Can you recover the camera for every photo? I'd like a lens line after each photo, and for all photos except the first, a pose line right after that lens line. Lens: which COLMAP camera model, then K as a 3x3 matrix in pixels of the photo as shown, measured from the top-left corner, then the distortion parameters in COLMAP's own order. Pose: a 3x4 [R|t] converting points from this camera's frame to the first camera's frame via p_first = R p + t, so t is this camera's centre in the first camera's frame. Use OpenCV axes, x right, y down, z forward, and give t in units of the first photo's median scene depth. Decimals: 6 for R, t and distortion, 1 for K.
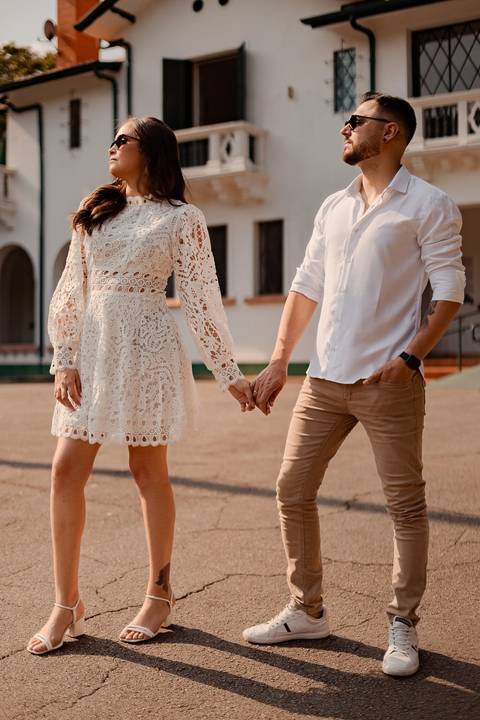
lens RADIAL K [[1030.4, 0, 230.0], [0, 1030.4, 359.3], [0, 0, 1]] dist [-0.055762, -0.009174]
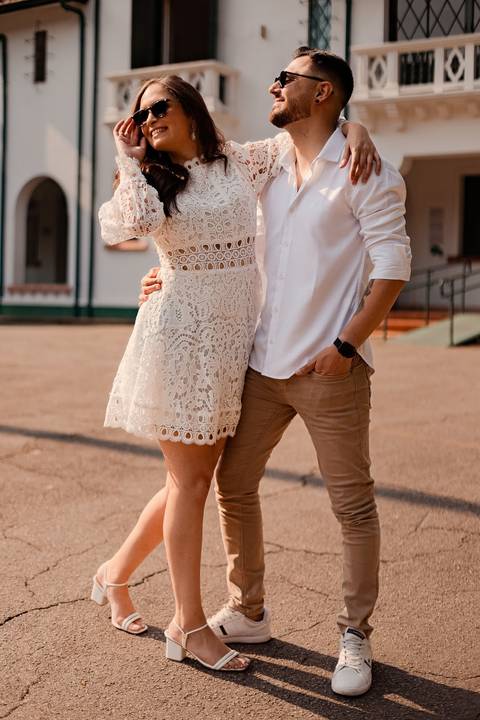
lens RADIAL K [[1030.4, 0, 230.0], [0, 1030.4, 359.3], [0, 0, 1]] dist [-0.055762, -0.009174]
pose [[0.999144, 0.025305, 0.032719, 0.004280], [-0.027166, 0.997963, 0.057730, -0.007764], [-0.031191, -0.058569, 0.997796, 0.021913]]
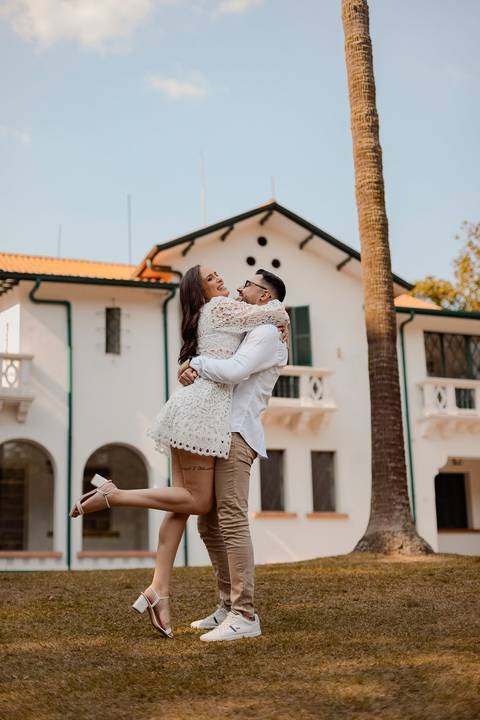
lens RADIAL K [[1030.4, 0, 230.0], [0, 1030.4, 359.3], [0, 0, 1]] dist [-0.055762, -0.009174]
pose [[0.565947, 0.181388, 0.804240, -1.206821], [0.019470, 0.972284, -0.232990, 0.051094], [-0.824212, 0.147519, 0.546730, 0.472165]]
